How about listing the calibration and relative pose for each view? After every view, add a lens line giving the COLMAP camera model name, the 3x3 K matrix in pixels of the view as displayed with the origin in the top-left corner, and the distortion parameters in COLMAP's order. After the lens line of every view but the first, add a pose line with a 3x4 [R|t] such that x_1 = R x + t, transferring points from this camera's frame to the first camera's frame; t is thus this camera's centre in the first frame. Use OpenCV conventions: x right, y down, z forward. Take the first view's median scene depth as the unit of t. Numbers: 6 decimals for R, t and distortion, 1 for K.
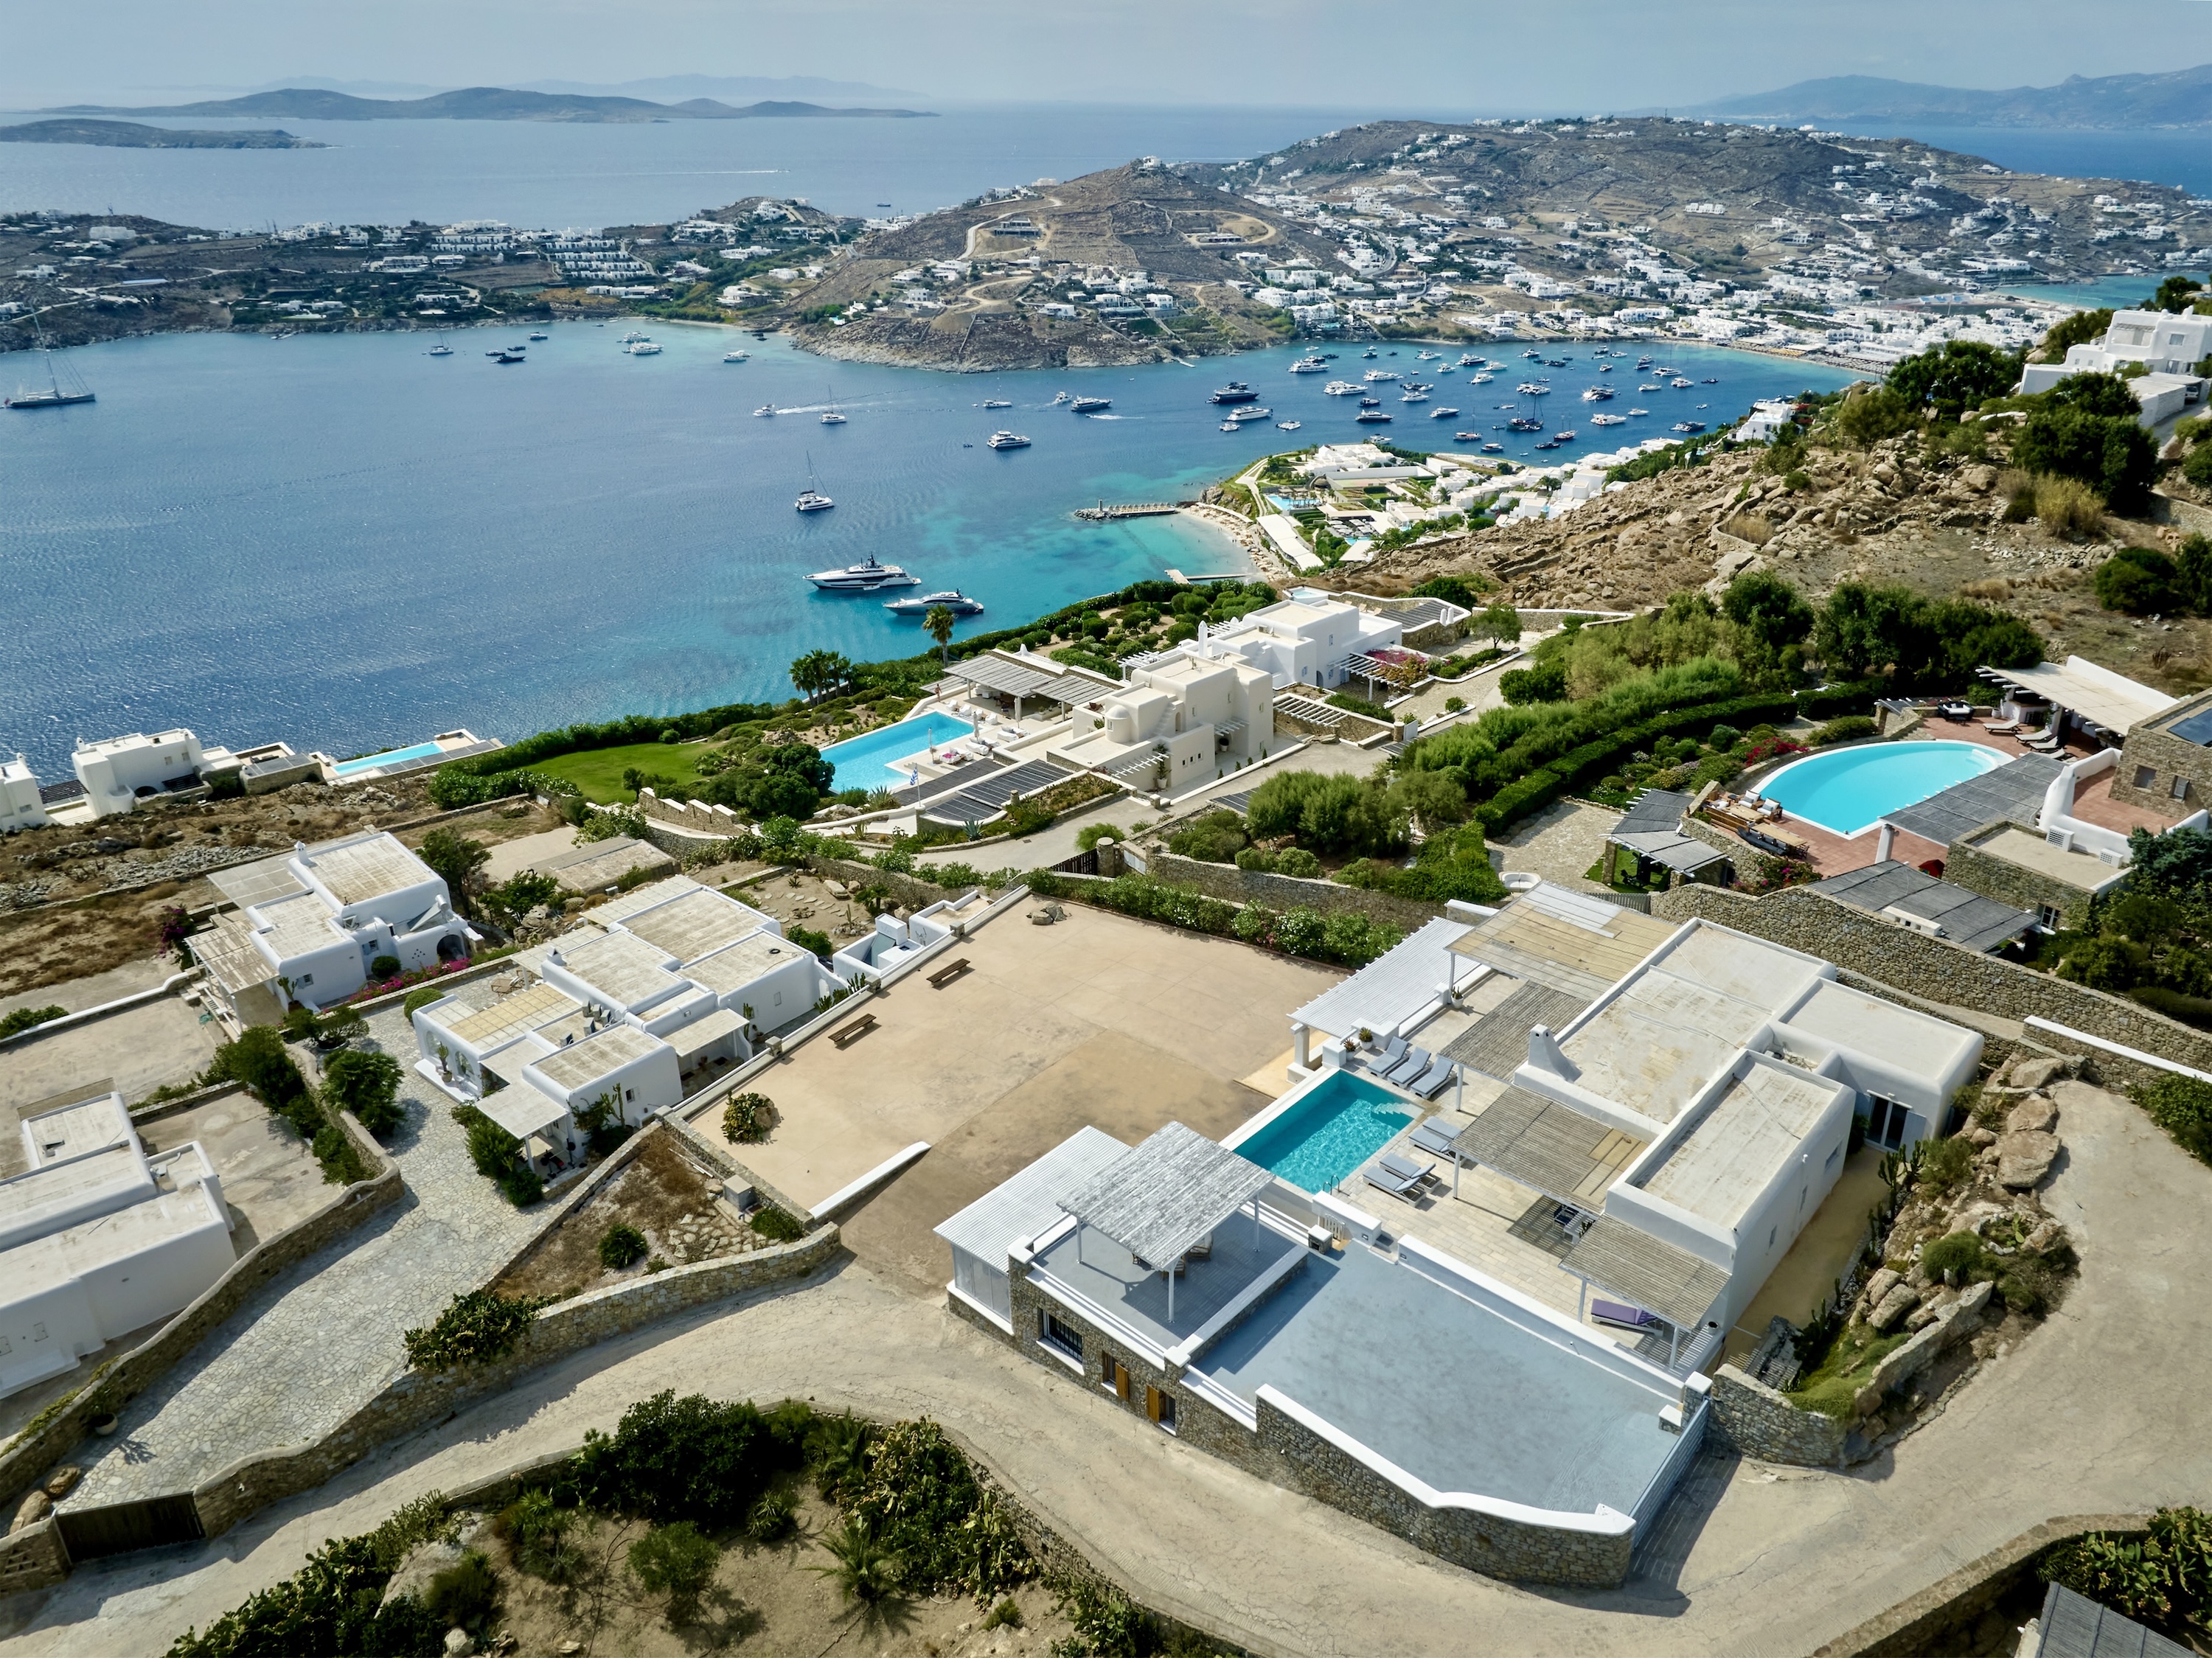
lens RADIAL K [[1532.2, 0, 1114.7], [0, 1532.2, 774.2], [0, 0, 1]] dist [-0.017070, 0.005146]
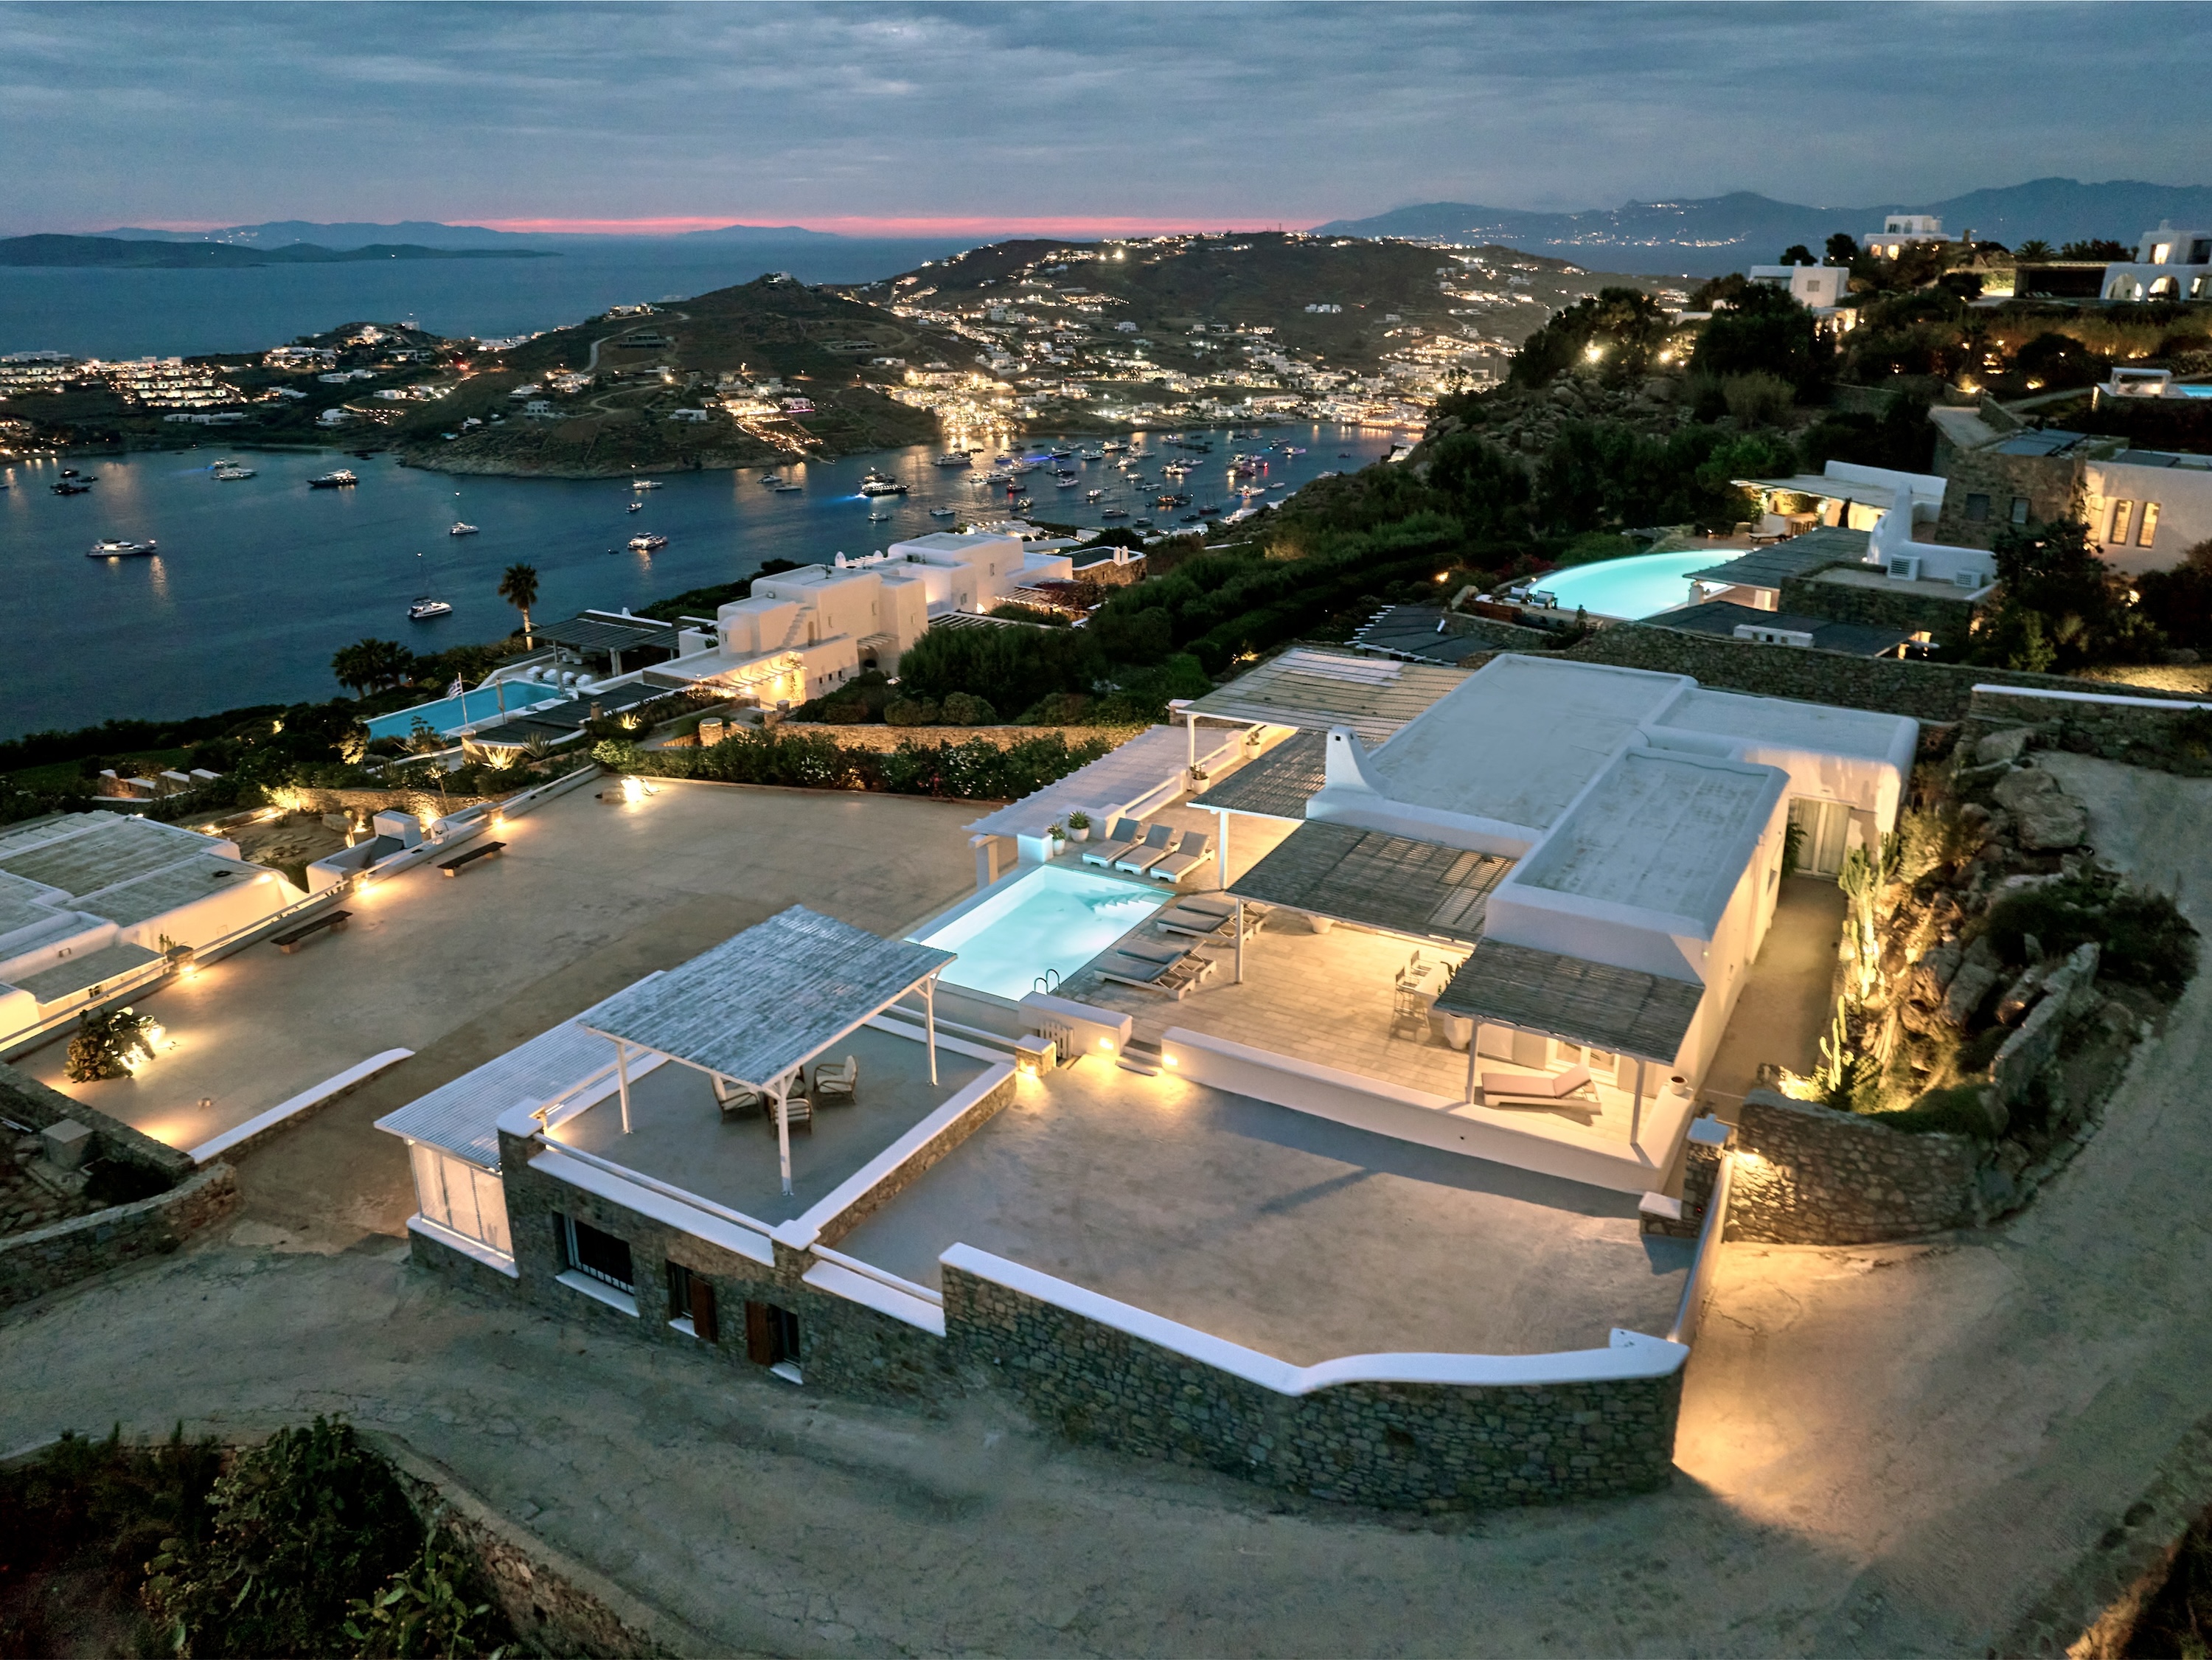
lens RADIAL K [[1529.8, 0, 1106.0], [0, 1529.8, 830.0], [0, 0, 1]] dist [-0.032957, 0.029287]
pose [[0.975907, -0.049591, 0.212476, 0.012314], [0.060476, 0.997153, -0.045036, 0.080753], [-0.209637, 0.056801, 0.976128, 0.130742]]
